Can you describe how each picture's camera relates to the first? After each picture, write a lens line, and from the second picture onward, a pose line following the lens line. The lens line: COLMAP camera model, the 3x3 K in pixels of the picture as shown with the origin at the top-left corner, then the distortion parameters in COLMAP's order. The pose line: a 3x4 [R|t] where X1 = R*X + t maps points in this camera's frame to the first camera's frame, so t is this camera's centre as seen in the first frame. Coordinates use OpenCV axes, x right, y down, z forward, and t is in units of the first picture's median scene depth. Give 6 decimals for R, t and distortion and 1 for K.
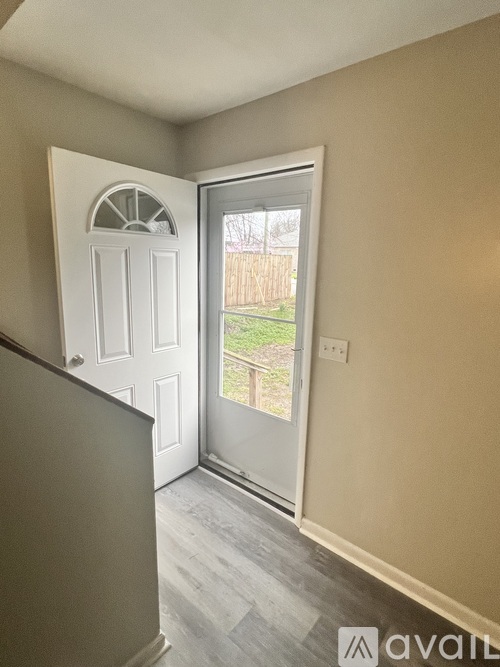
lens RADIAL K [[355.2, 0, 251.3], [0, 355.2, 337.7], [0, 0, 1]] dist [-0.003996, 0.000732]
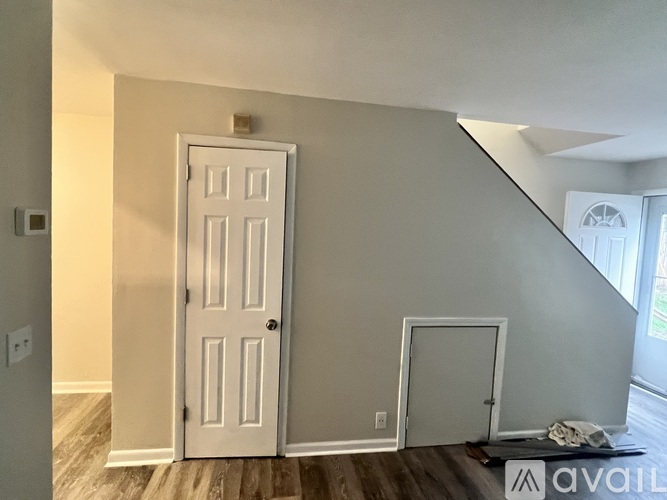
lens RADIAL K [[355.2, 0, 332.7], [0, 355.2, 250.6], [0, 0, 1]] dist [-0.003996, 0.000732]
pose [[0.755449, 0.047088, -0.653513, -0.178791], [-0.153969, 0.982242, -0.107212, 0.239474], [0.636859, 0.181614, 0.749284, -1.266566]]
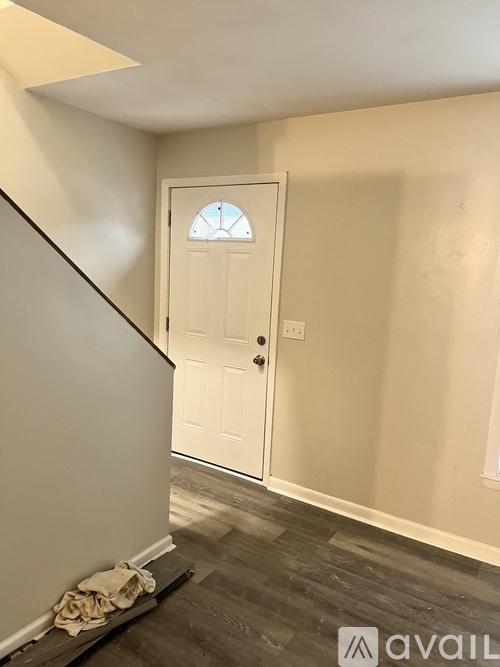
lens RADIAL K [[508.8, 0, 249.4], [0, 508.8, 331.9], [0, 0, 1]] dist [0.012023, 0.003643]
pose [[0.990852, 0.005336, 0.134844, -0.158980], [0.003518, 0.997857, -0.065343, 0.142571], [-0.134904, 0.065220, 0.988710, -0.718094]]
